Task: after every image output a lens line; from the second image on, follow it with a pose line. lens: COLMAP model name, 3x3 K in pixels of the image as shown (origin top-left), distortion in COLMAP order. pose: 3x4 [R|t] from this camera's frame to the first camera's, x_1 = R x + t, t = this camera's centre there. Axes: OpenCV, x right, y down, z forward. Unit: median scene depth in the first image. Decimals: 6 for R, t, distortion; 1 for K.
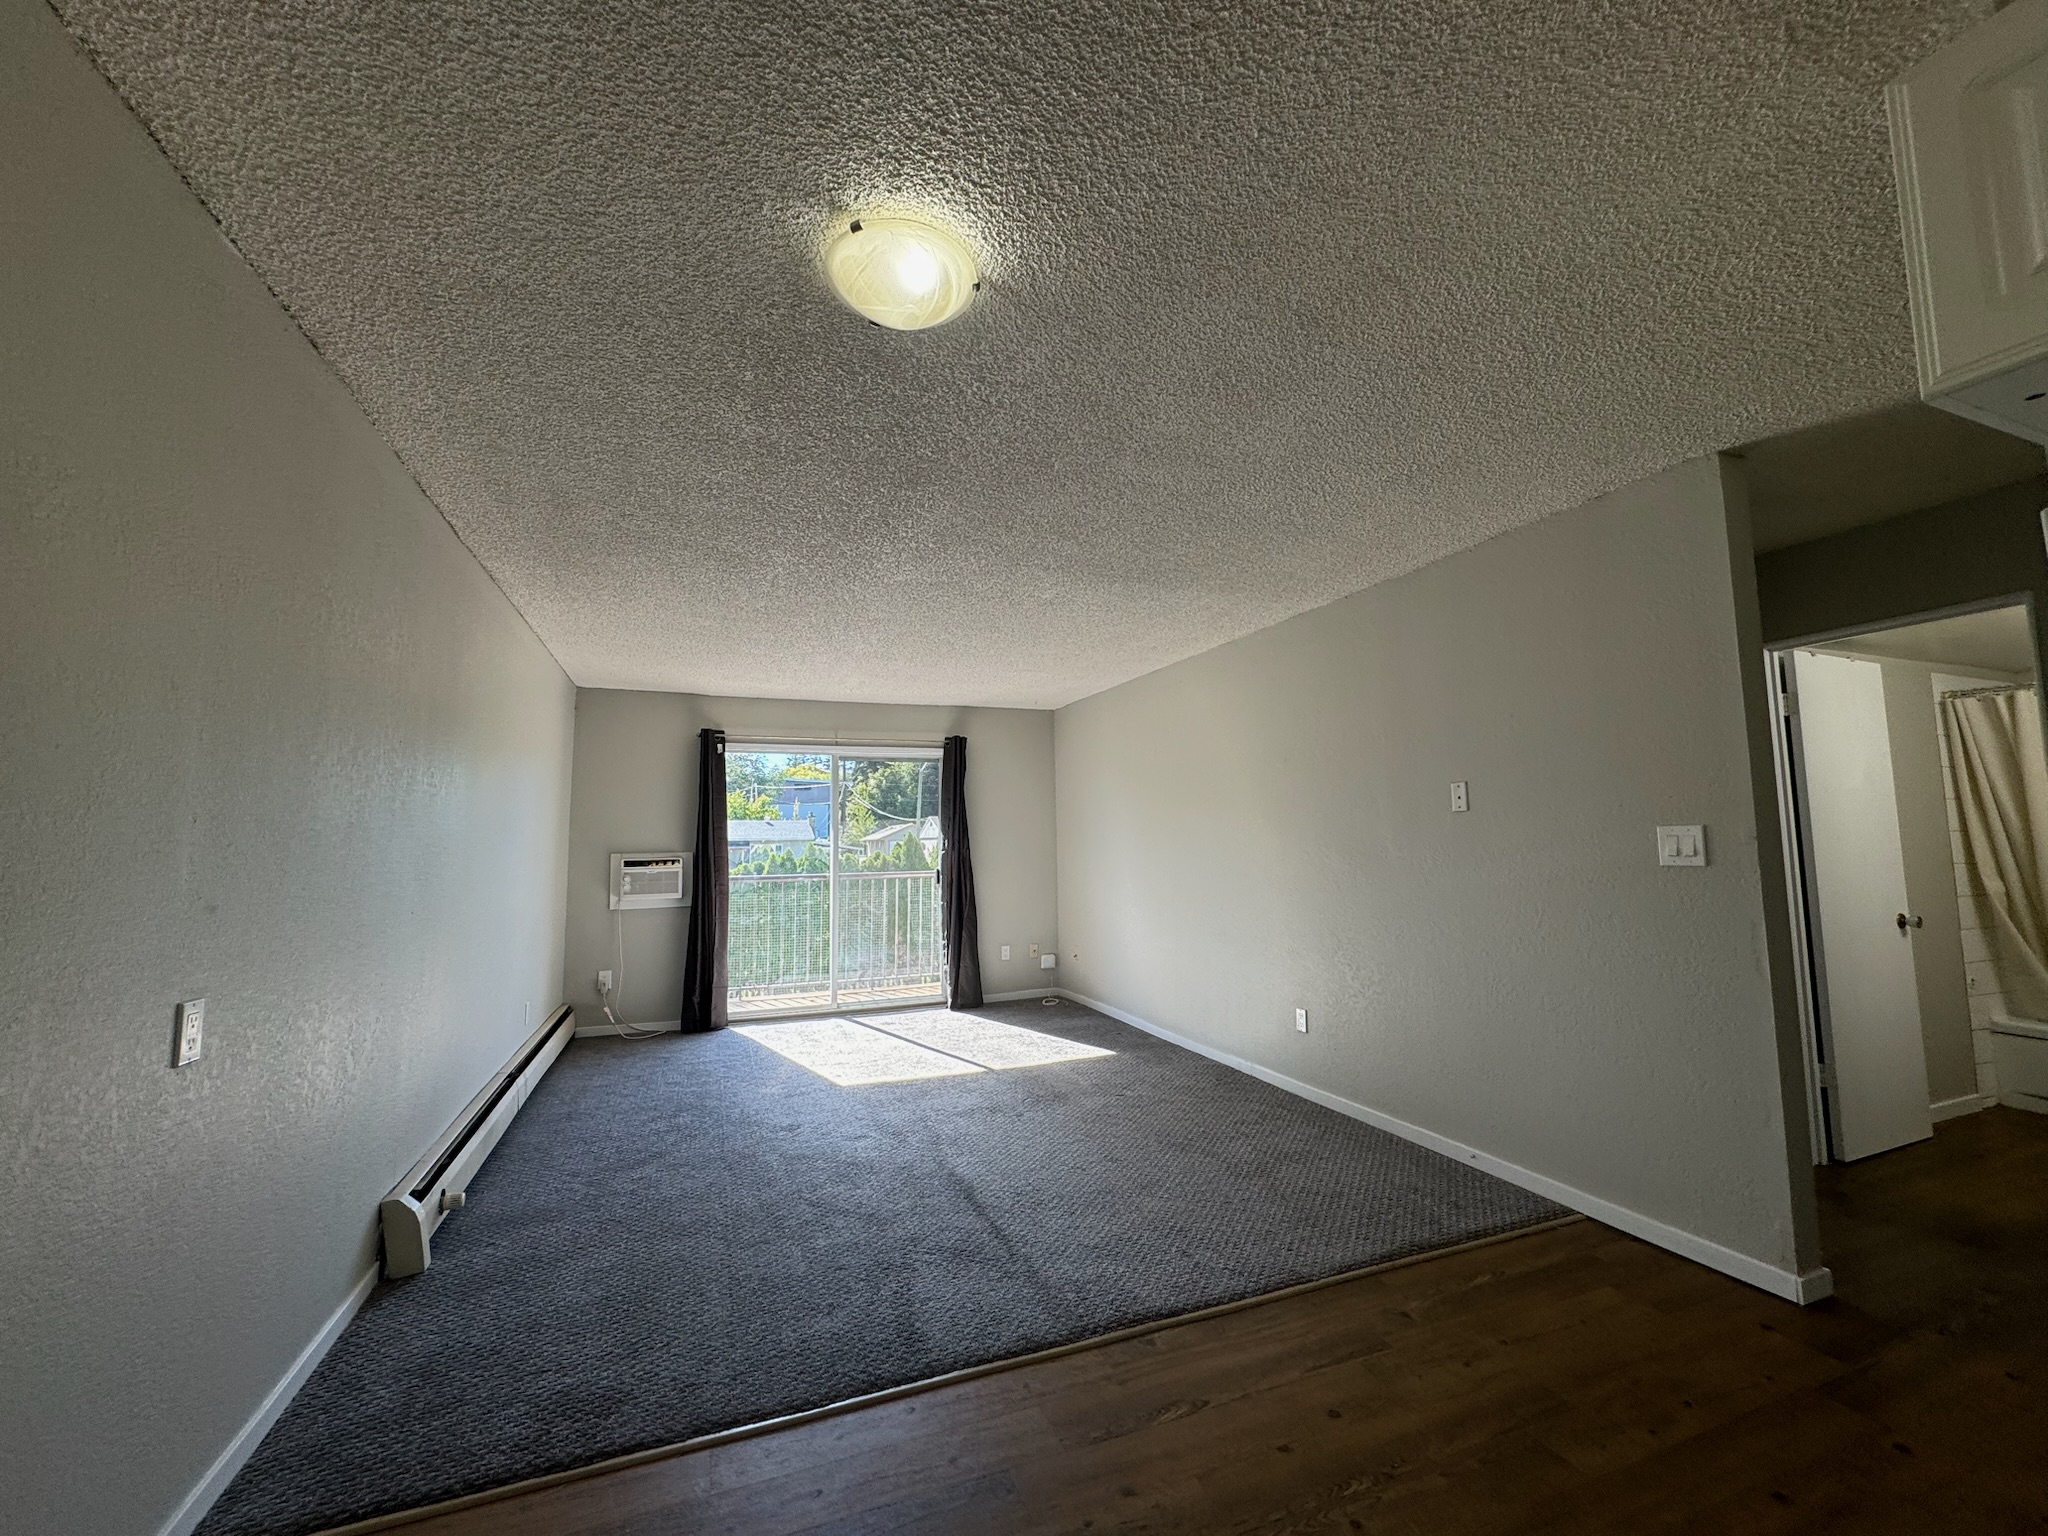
lens RADIAL K [[811.9, 0, 1024.0], [0, 811.9, 768.0], [0, 0, 1]] dist [-0.001742, -0.000248]
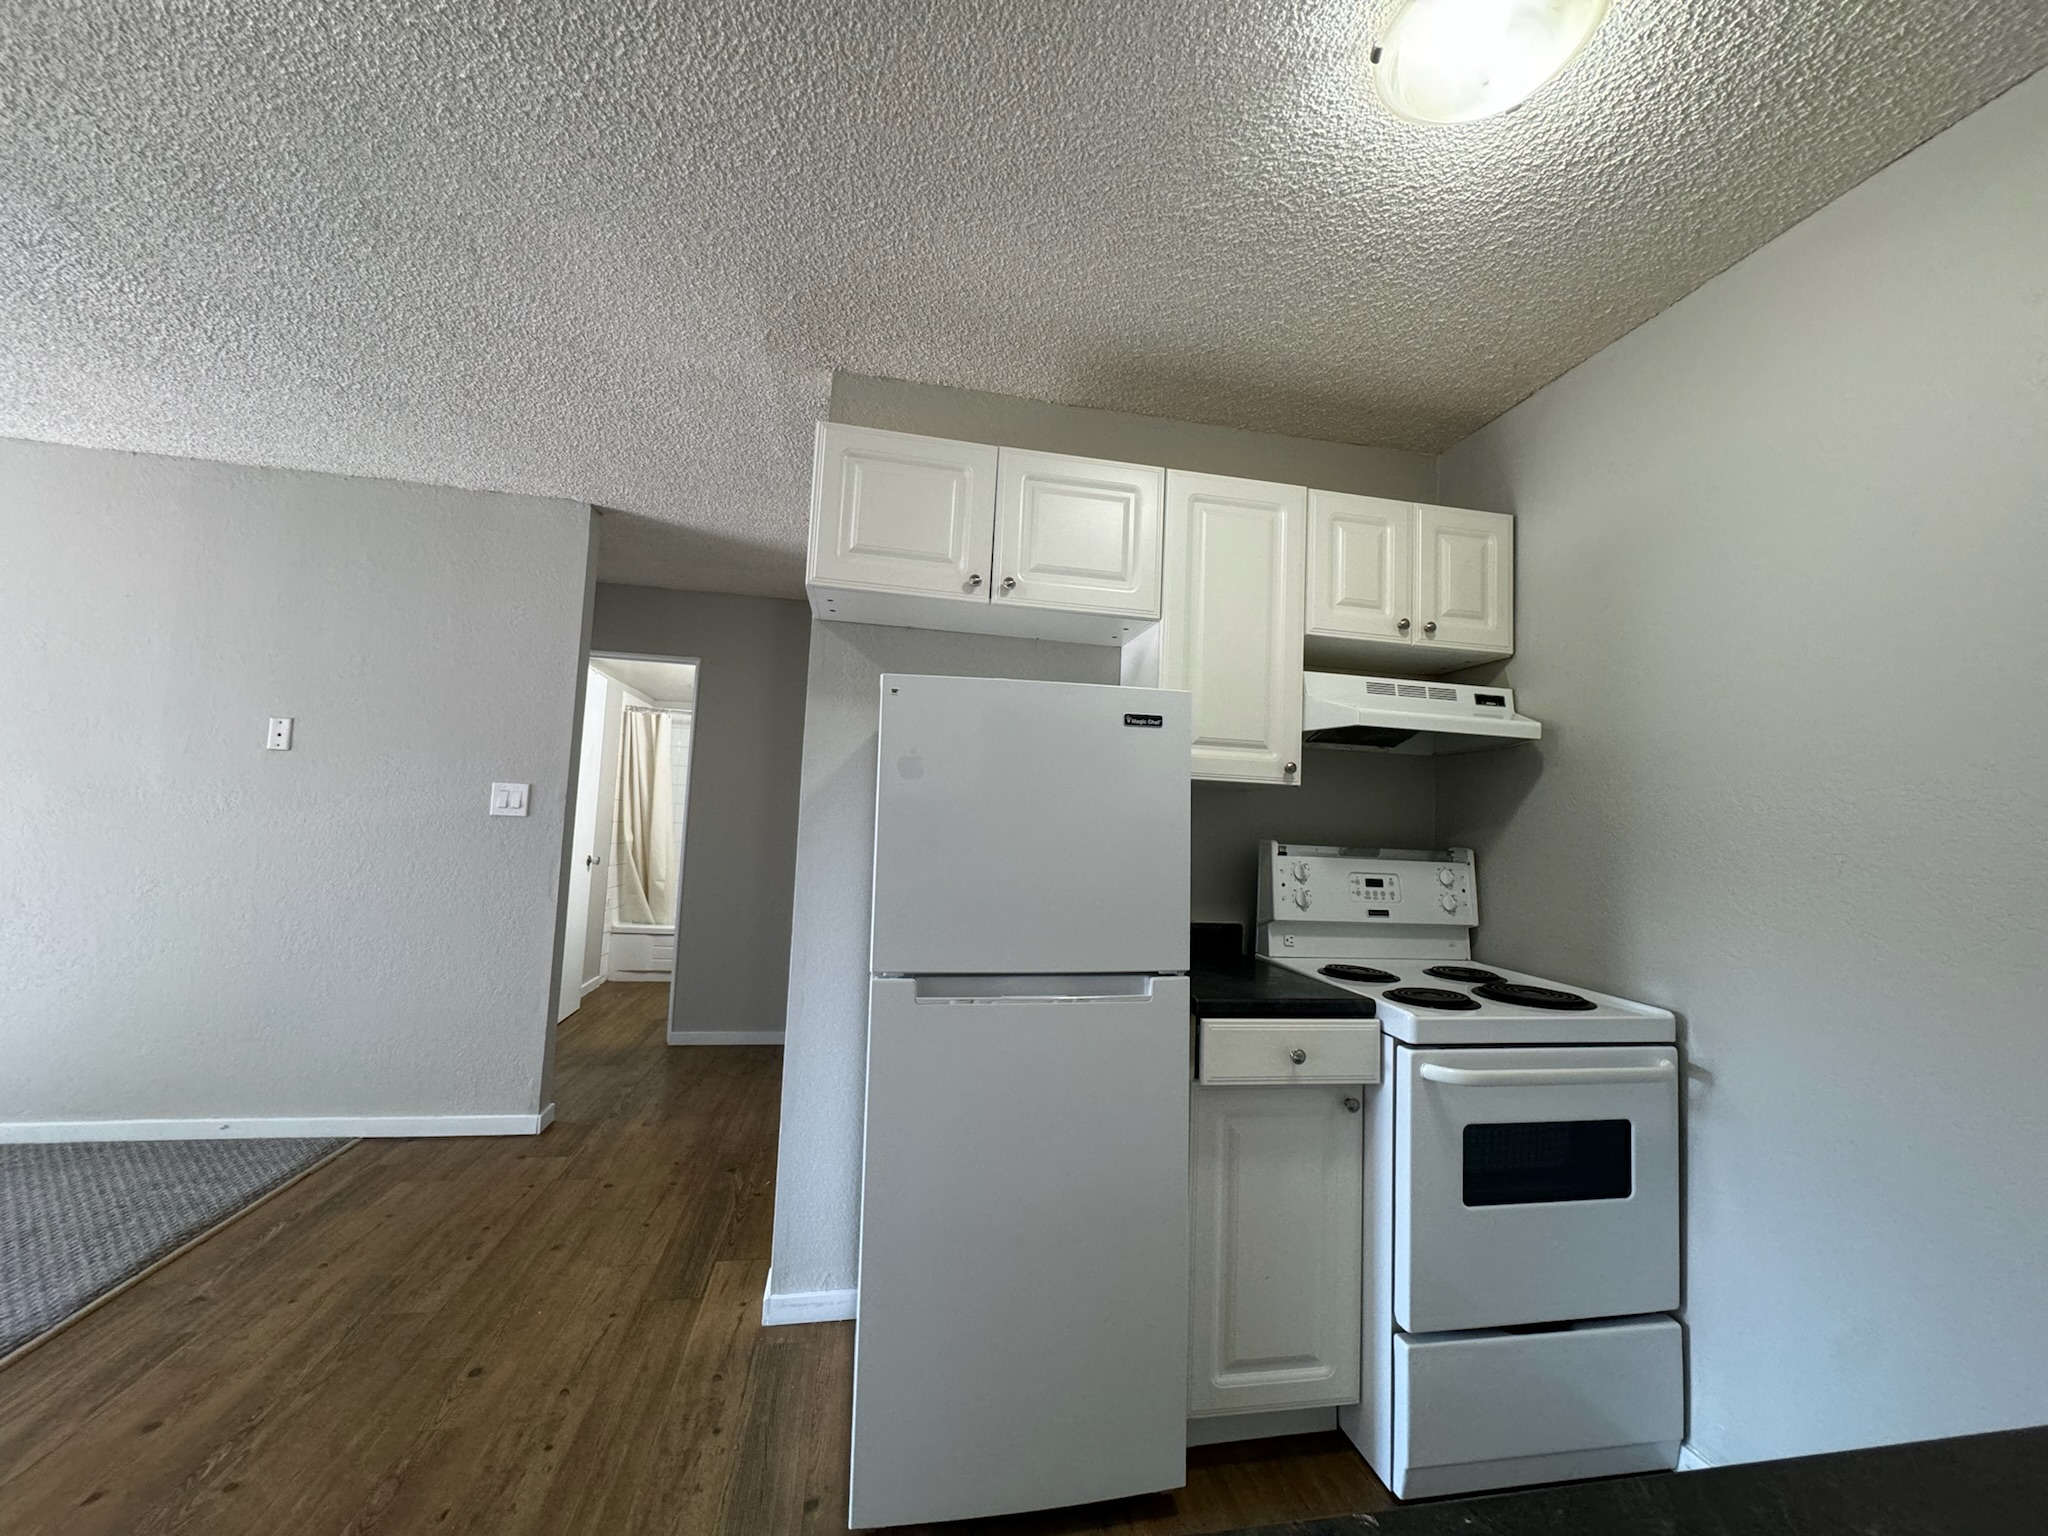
lens RADIAL K [[811.9, 0, 1024.0], [0, 811.9, 768.0], [0, 0, 1]] dist [-0.001742, -0.000248]
pose [[0.178687, 0.089684, 0.979810, -0.260608], [-0.142776, 0.987660, -0.064365, 0.016436], [-0.973492, -0.128392, 0.189286, 0.012080]]
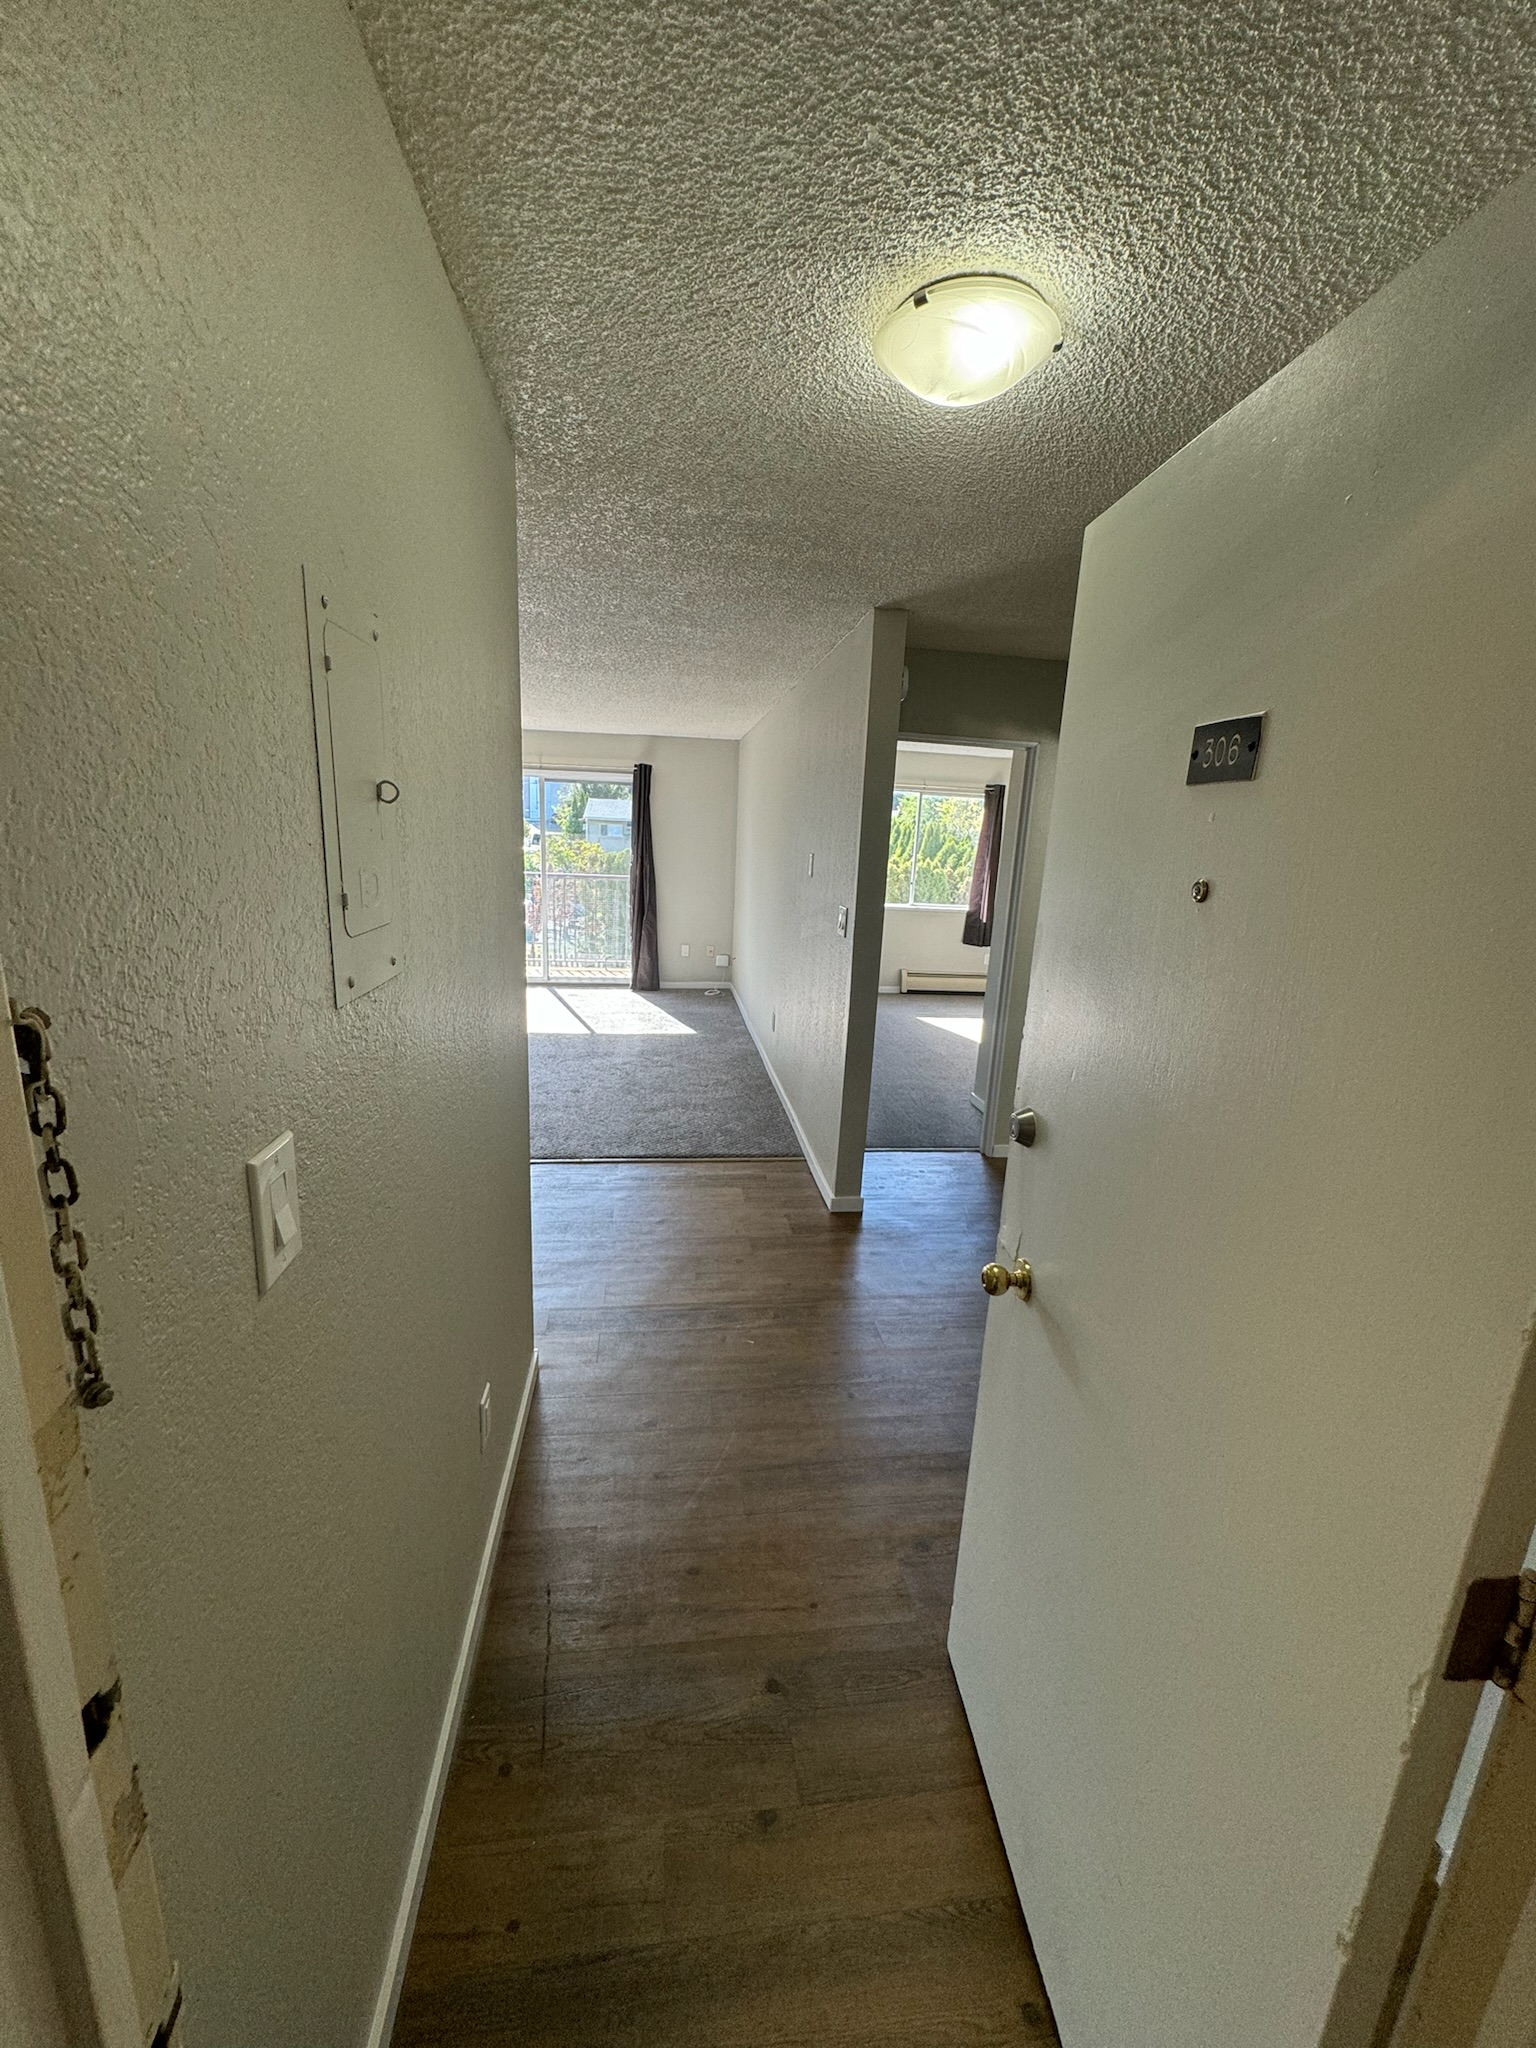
lens RADIAL K [[811.9, 0, 768.0], [0, 811.9, 1024.0], [0, 0, 1]] dist [-0.001742, -0.000248]
pose [[0.949757, 0.112998, -0.291879, 1.106978], [-0.018340, 0.951044, 0.308510, -0.108885], [0.312451, -0.287656, 0.905333, -0.224419]]
